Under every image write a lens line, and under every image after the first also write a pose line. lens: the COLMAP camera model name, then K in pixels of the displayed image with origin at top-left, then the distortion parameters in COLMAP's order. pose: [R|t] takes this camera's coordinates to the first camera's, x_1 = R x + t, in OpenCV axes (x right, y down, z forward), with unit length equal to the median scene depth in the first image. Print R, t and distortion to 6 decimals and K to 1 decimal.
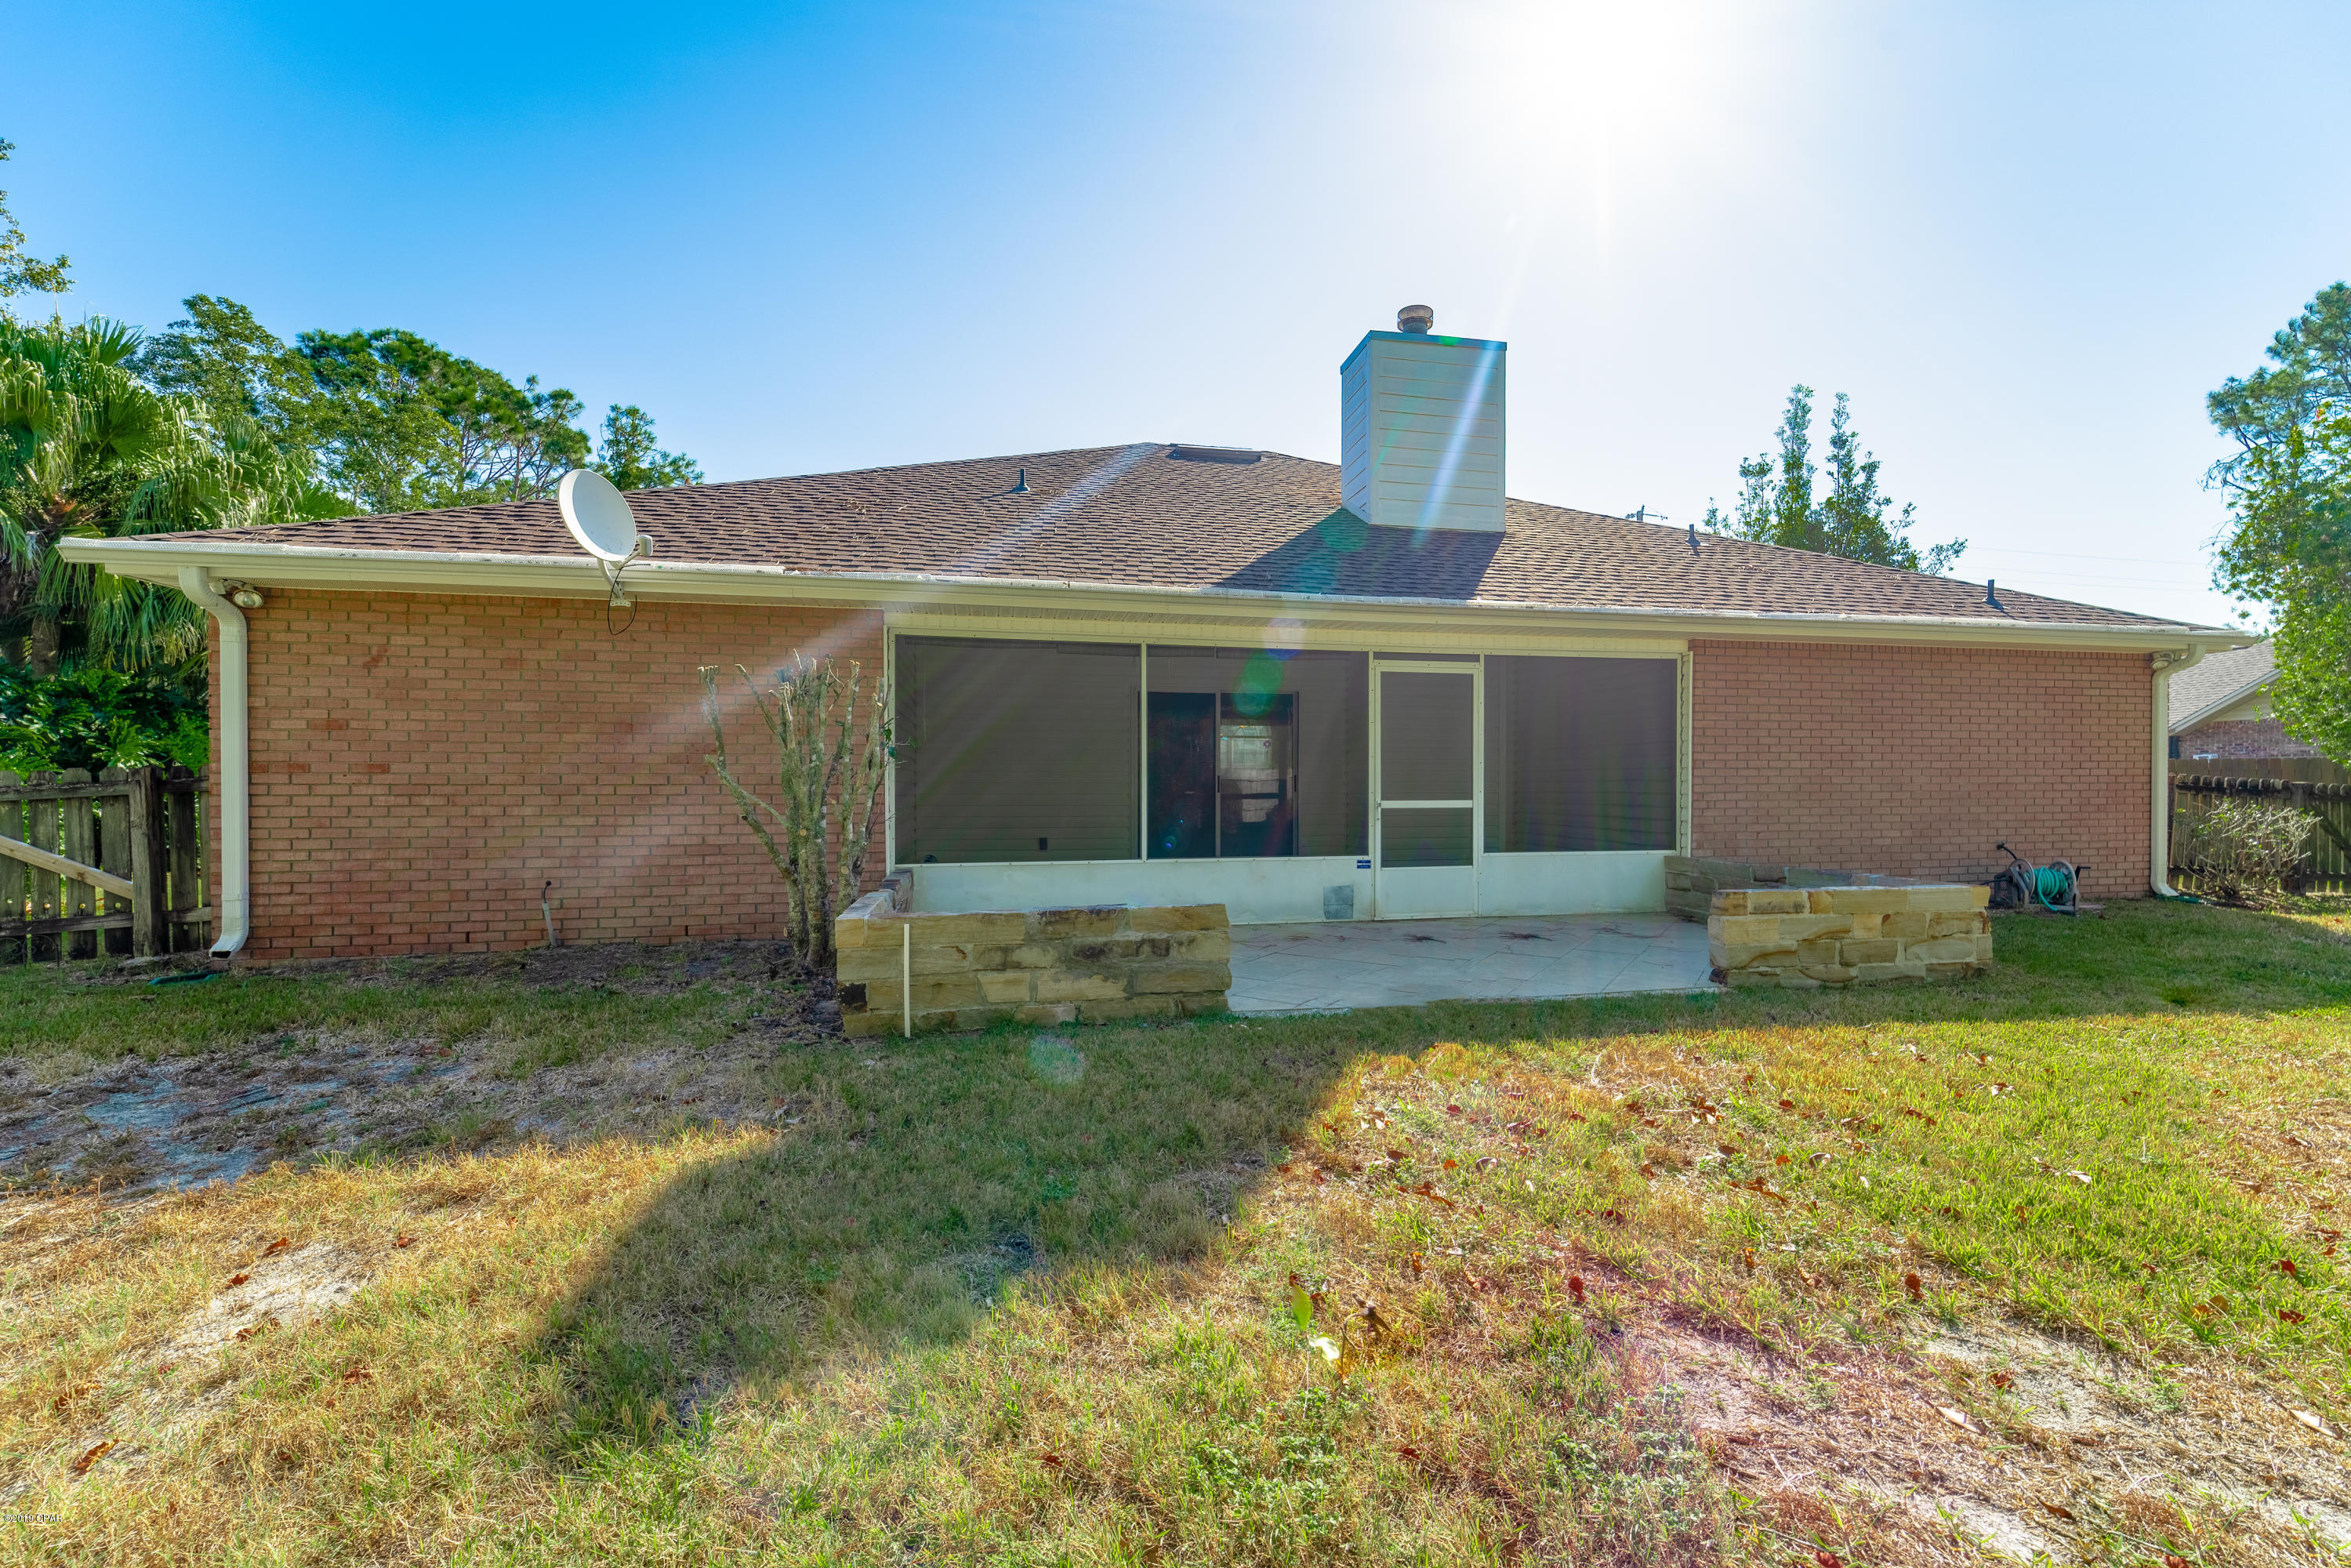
lens RADIAL K [[984.9, 0, 1175.3], [0, 984.9, 796.1], [0, 0, 1]] dist [0.002078, 0.002518]
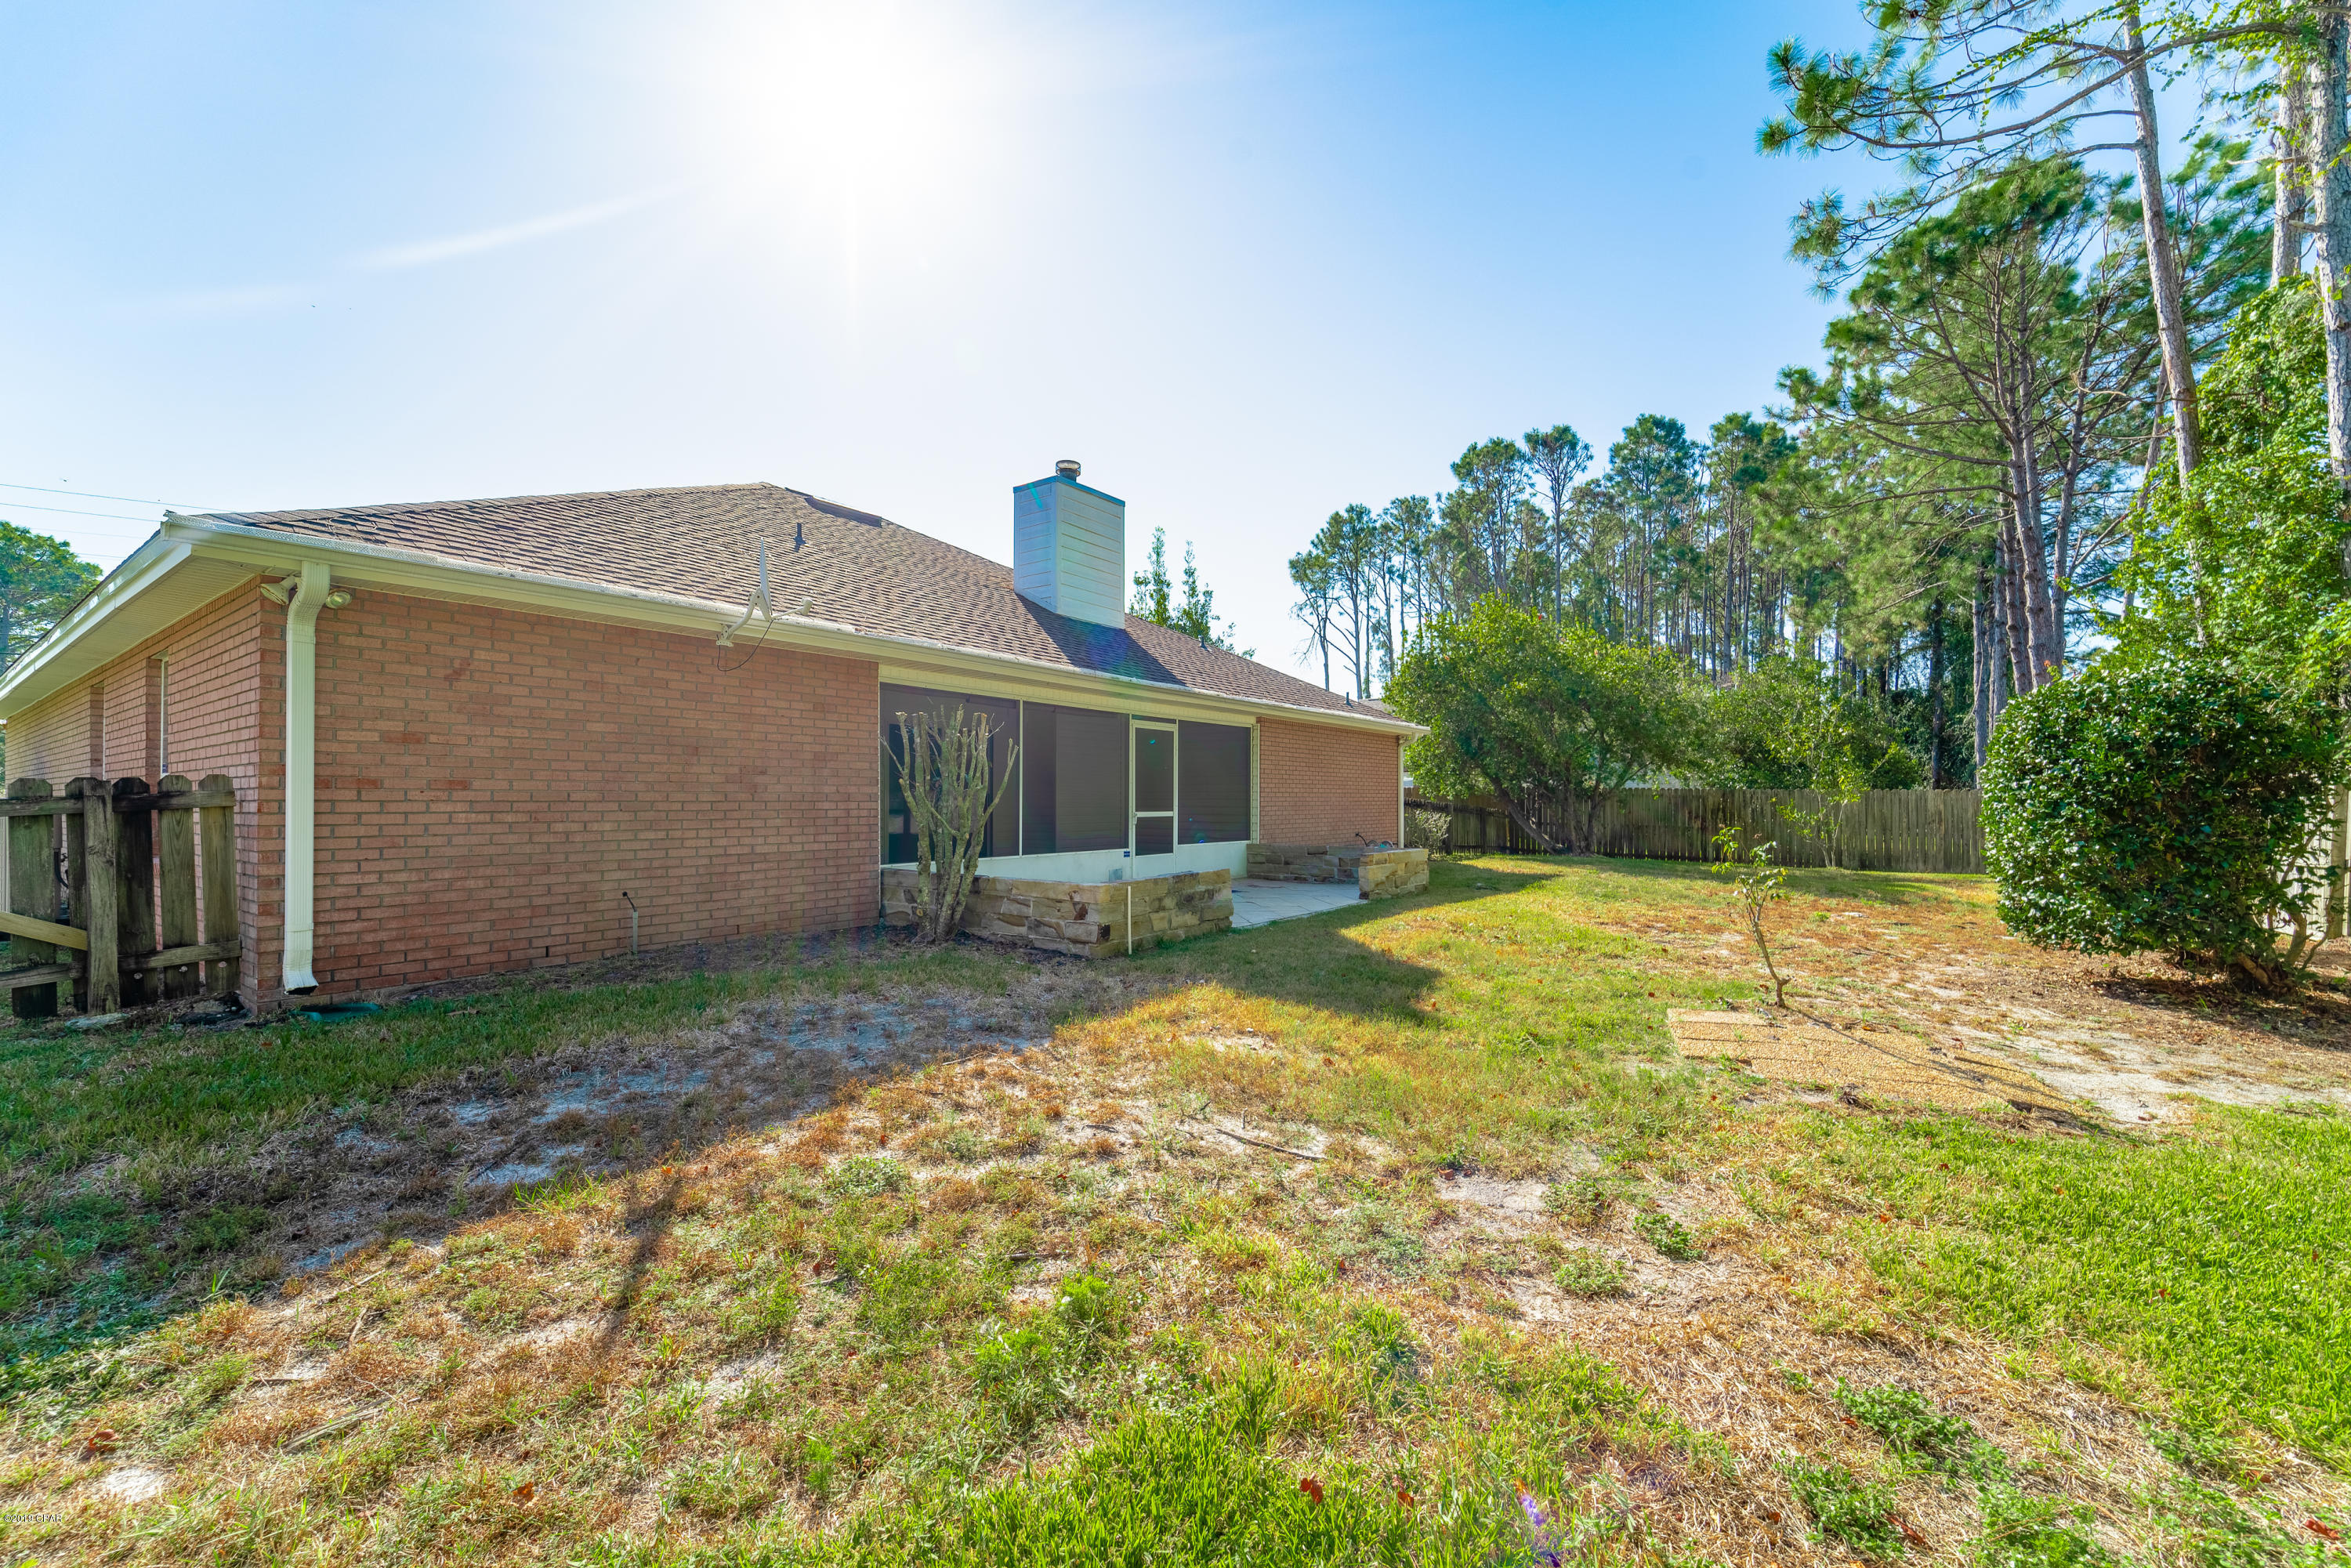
lens RADIAL K [[984.8, 0, 1175.3], [0, 984.8, 796.1], [0, 0, 1]] dist [0.002078, 0.002518]
pose [[0.728276, 0.004250, 0.685271, -0.913938], [0.005942, 0.999904, -0.012516, -0.000533], [-0.685259, 0.013186, 0.728180, -0.179483]]
